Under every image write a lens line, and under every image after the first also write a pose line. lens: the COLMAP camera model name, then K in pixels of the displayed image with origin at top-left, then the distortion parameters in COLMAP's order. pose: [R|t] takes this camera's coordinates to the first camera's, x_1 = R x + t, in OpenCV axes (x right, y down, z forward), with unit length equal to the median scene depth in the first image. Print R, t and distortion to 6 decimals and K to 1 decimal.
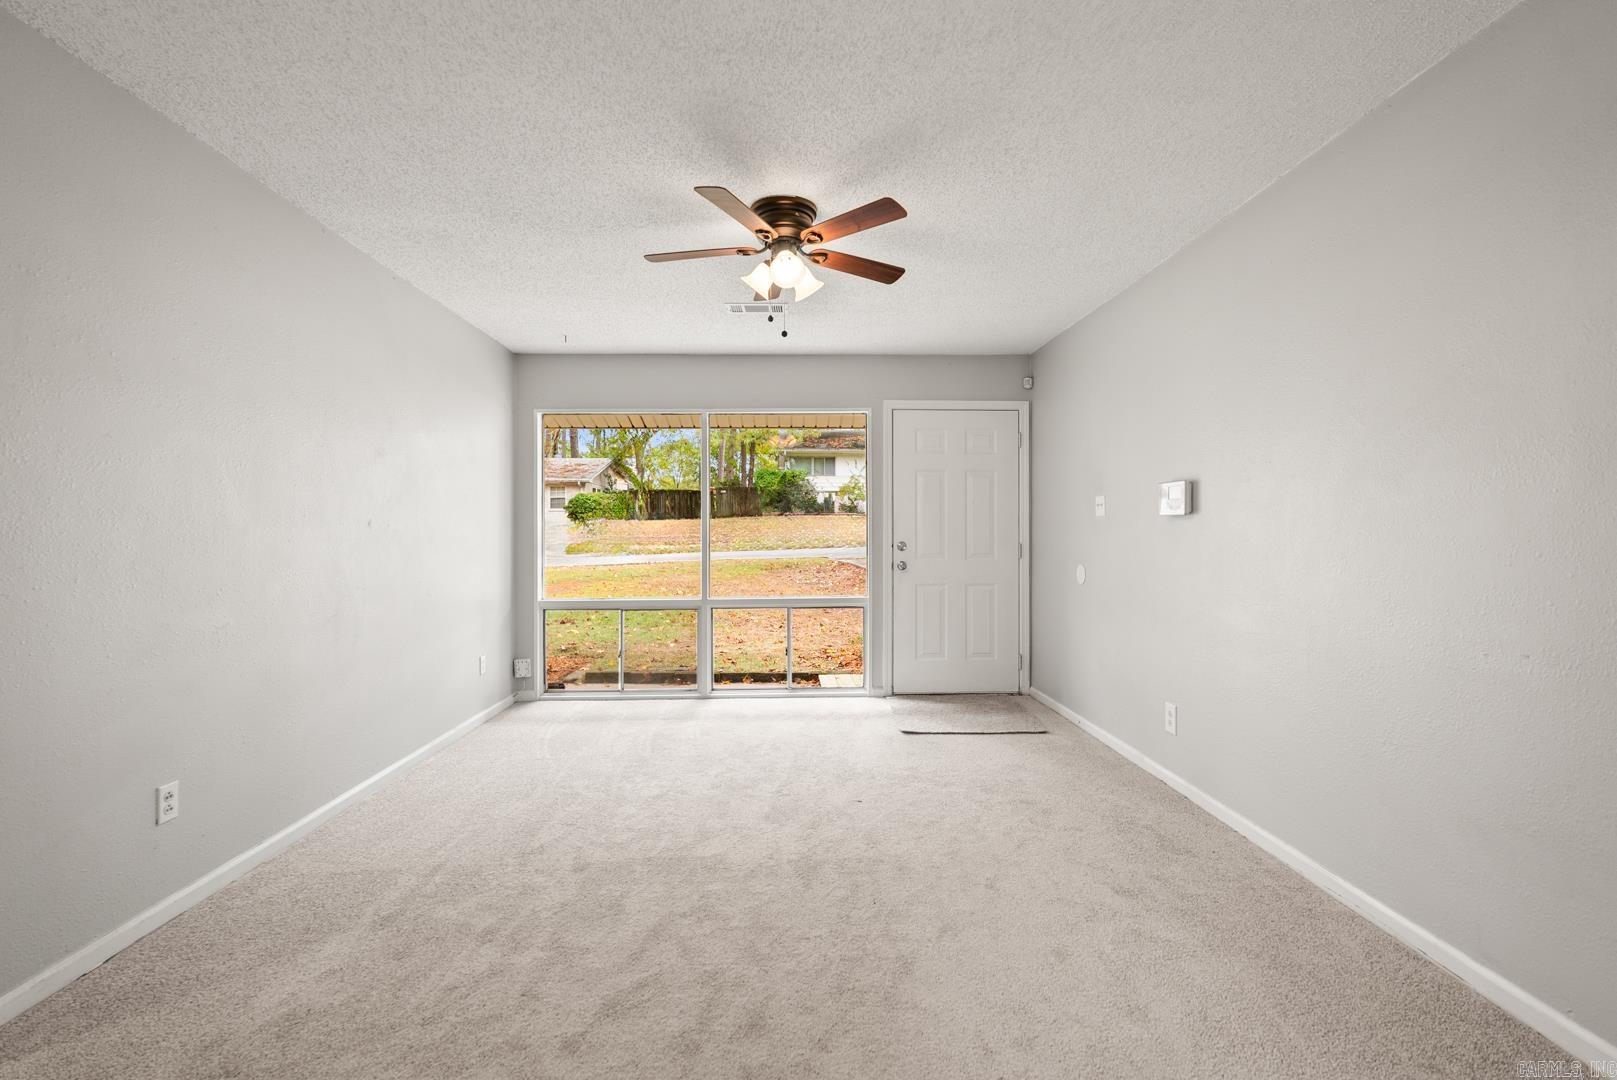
lens RADIAL K [[727.7, 0, 808.5], [0, 727.7, 540.0], [0, 0, 1]] dist [-0.003527, 0.000014]
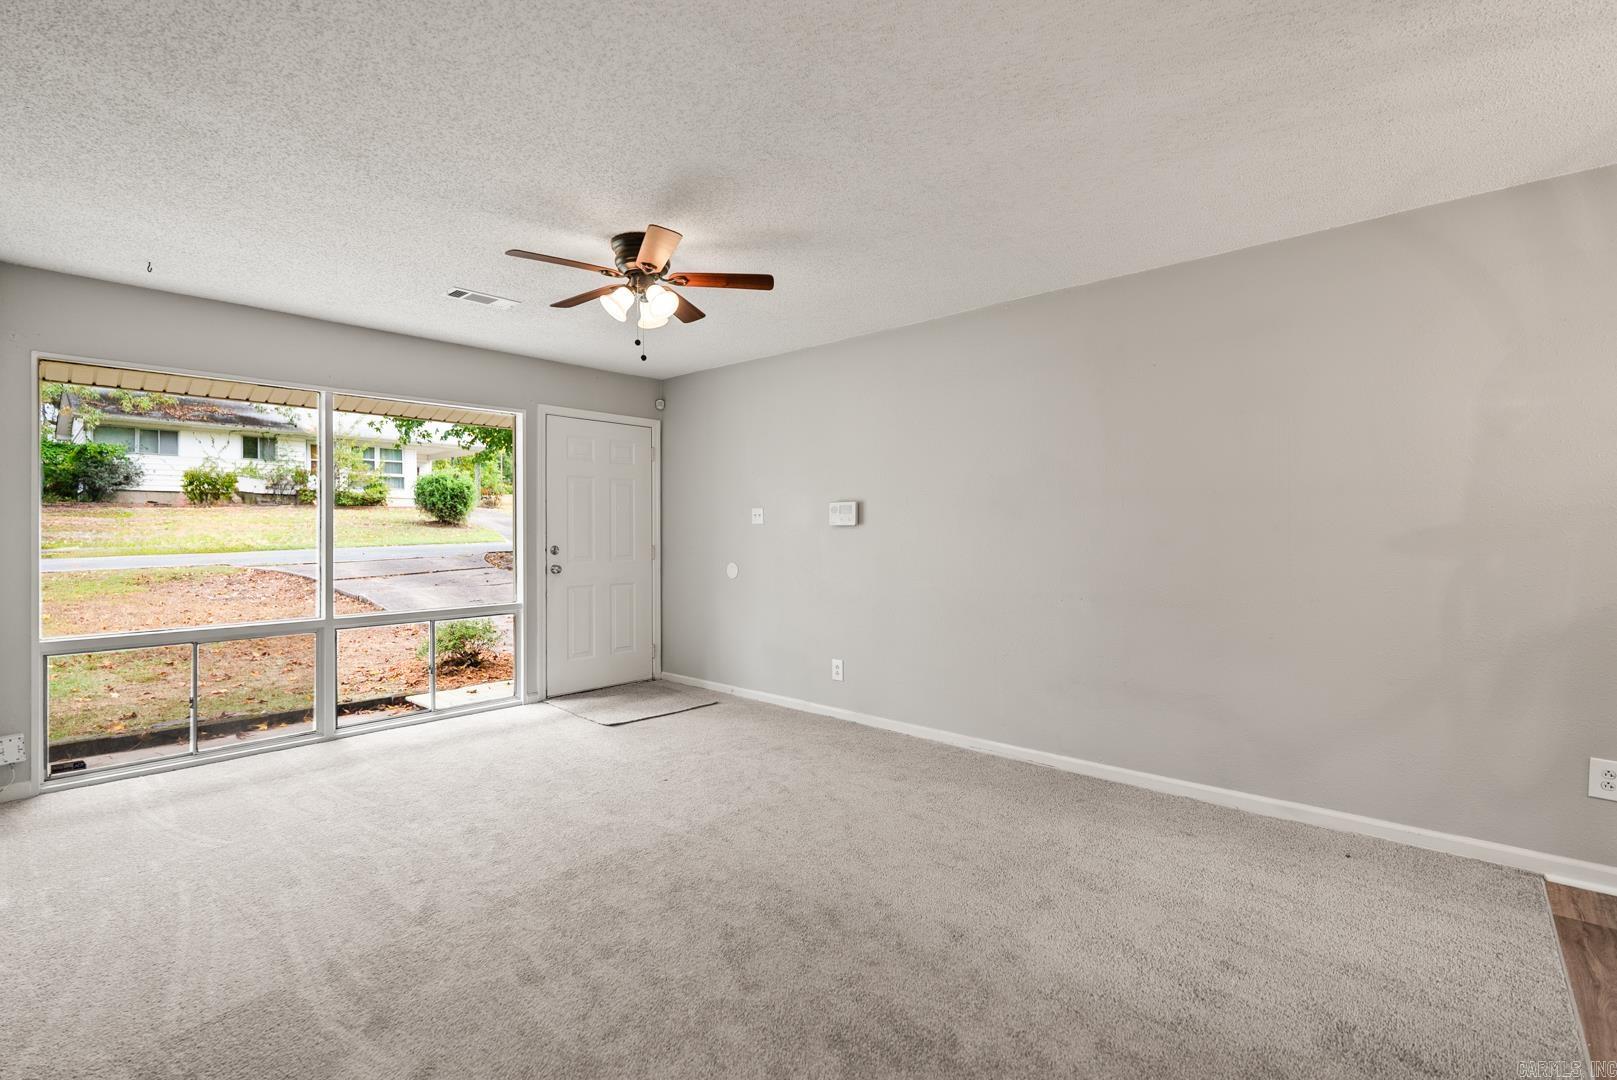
lens RADIAL K [[744.0, 0, 808.6], [0, 744.0, 529.0], [0, 0, 1]] dist [-0.006071, 0.000429]
pose [[0.687651, 0.002693, 0.726037, -0.410856], [0.006369, 0.999932, -0.009741, -0.009039], [-0.726014, 0.011322, 0.687587, 0.035629]]
